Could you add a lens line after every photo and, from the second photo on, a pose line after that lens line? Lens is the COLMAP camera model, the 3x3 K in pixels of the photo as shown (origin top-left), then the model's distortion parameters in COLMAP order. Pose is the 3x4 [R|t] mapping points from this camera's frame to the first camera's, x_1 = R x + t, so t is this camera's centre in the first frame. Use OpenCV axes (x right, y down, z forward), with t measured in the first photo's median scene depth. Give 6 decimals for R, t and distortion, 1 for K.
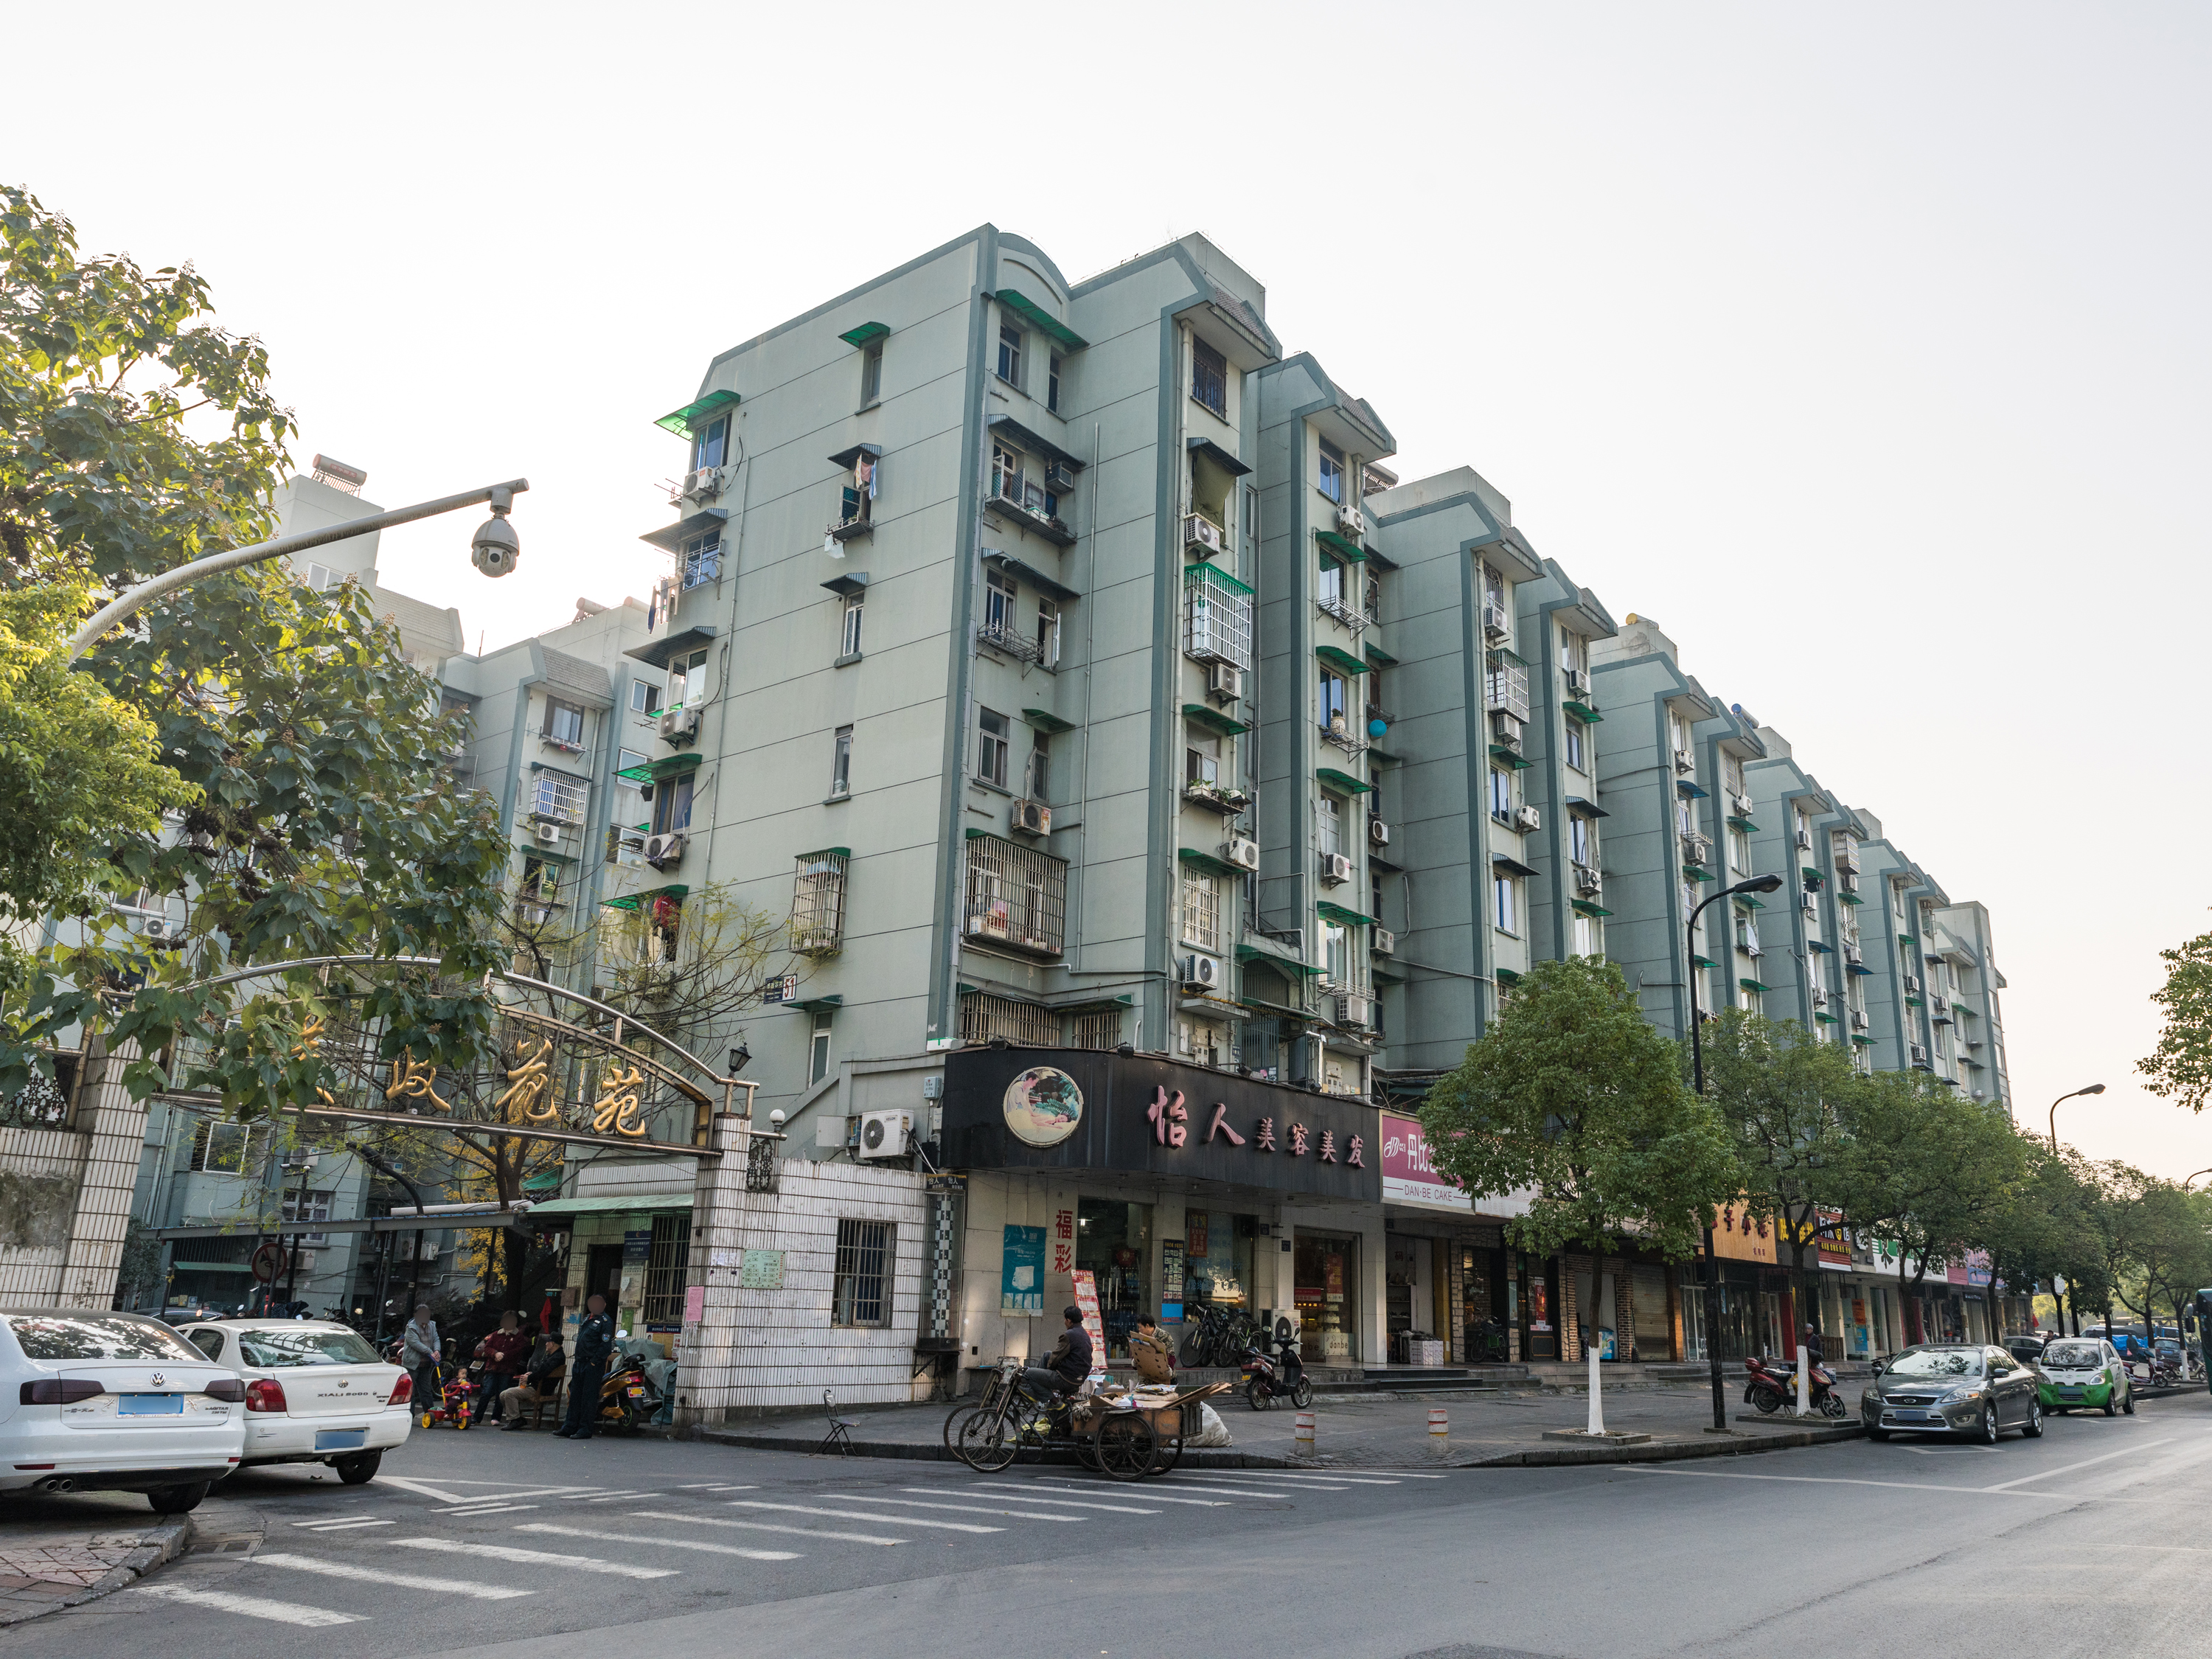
lens RADIAL K [[1680.7, 0, 1129.4], [0, 1680.7, 832.4], [0, 0, 1]] dist [0.007617, -0.004121]
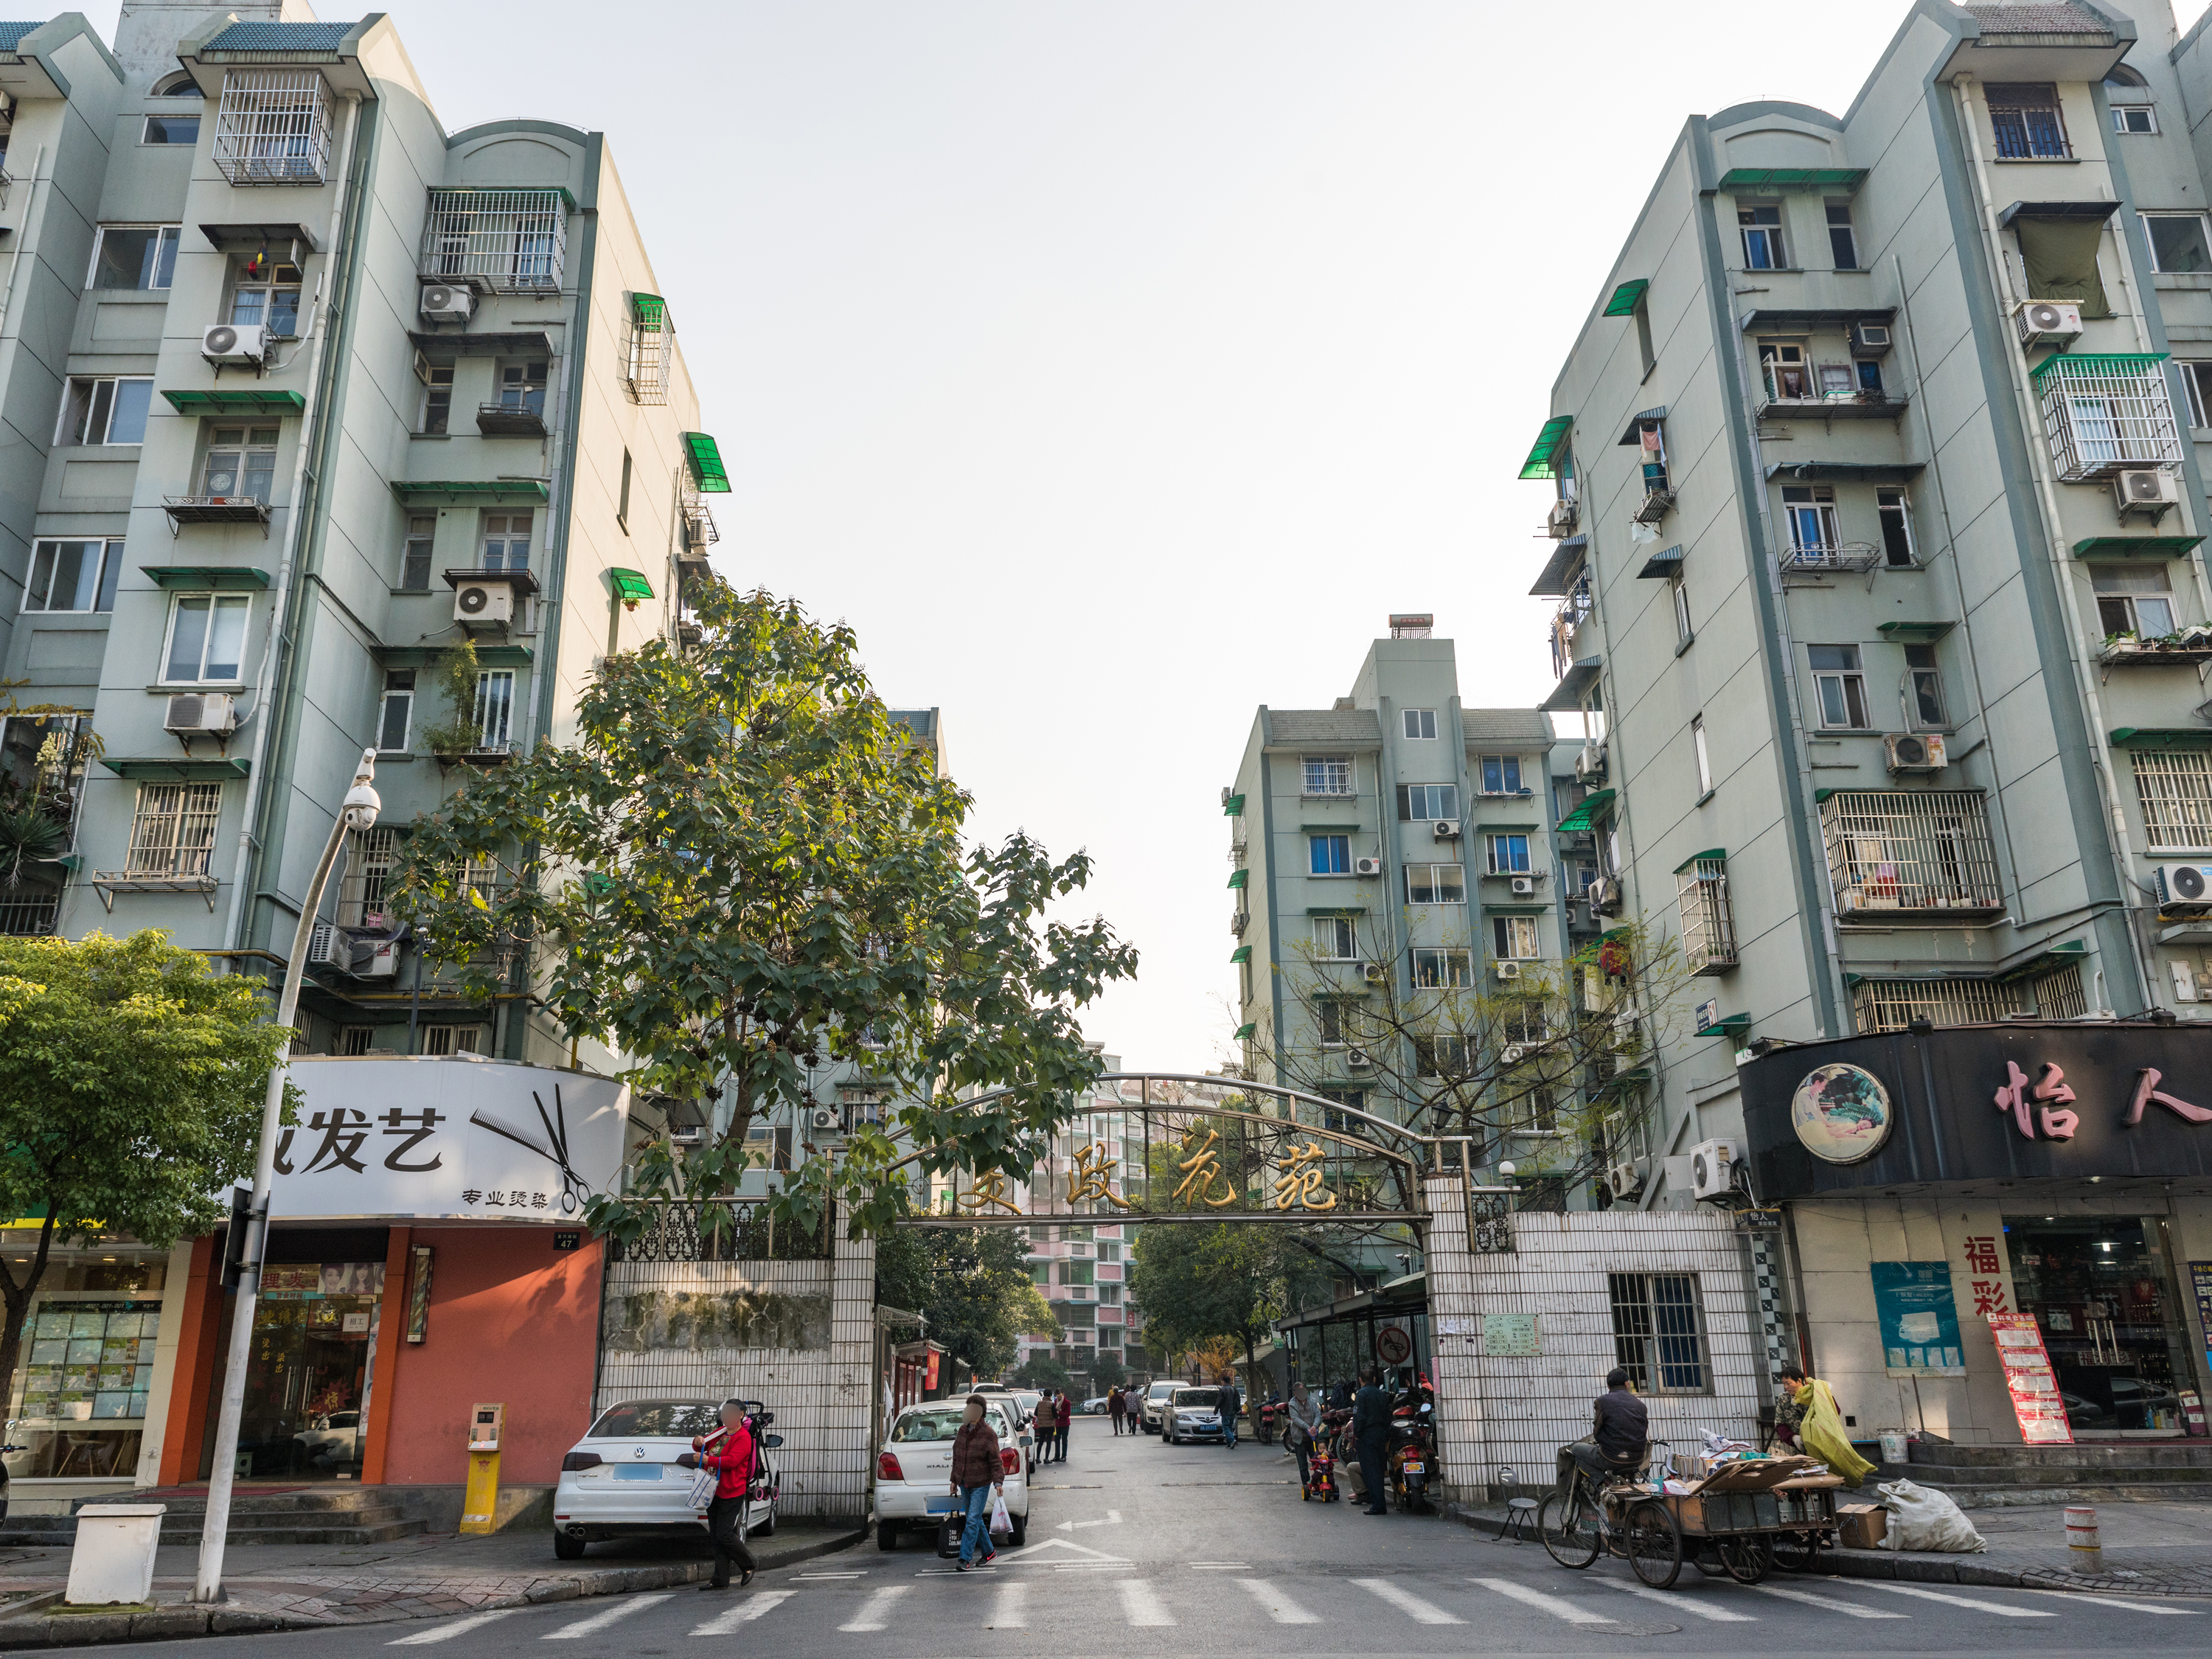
lens RADIAL K [[1680.7, 0, 1110.4], [0, 1680.7, 834.0], [0, 0, 1]] dist [0.007617, -0.004121]
pose [[0.620081, -0.269461, -0.736811, 0.298831], [0.239602, 0.959339, -0.149198, 0.059286], [0.747054, -0.084026, 0.659431, 0.182641]]
